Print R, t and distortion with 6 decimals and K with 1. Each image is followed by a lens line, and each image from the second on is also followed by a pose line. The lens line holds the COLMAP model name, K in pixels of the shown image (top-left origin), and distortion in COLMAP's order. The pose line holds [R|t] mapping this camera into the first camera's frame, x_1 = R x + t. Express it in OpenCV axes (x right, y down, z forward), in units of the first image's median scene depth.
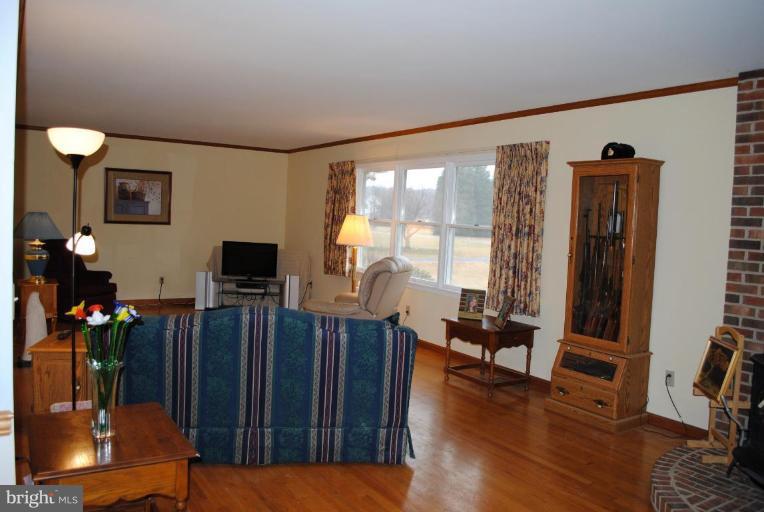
lens RADIAL K [[597.2, 0, 380.8], [0, 597.2, 255.8], [0, 0, 1]] dist [-0.071551, -0.004758]
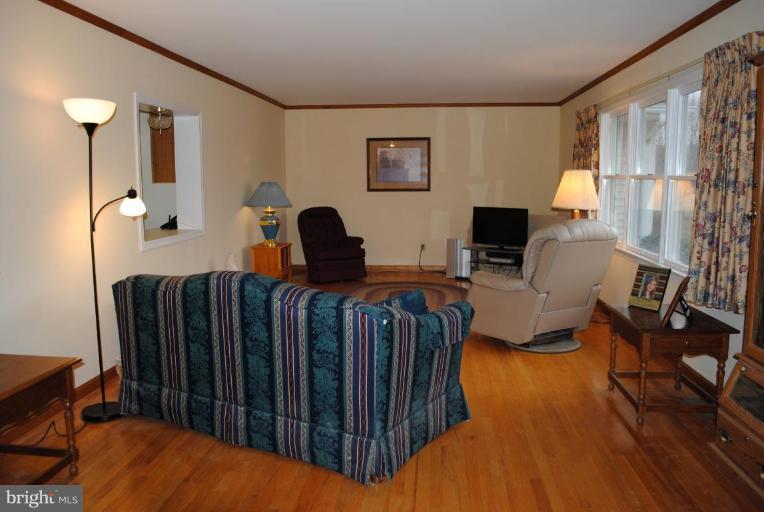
lens RADIAL K [[597.2, 0, 379.9], [0, 597.2, 256.1], [0, 0, 1]] dist [-0.071551, -0.004758]
pose [[0.791967, 0.031382, -0.609756, 0.326798], [-0.001253, 0.998760, 0.049776, 0.011070], [0.610562, -0.038657, 0.791024, 0.267875]]
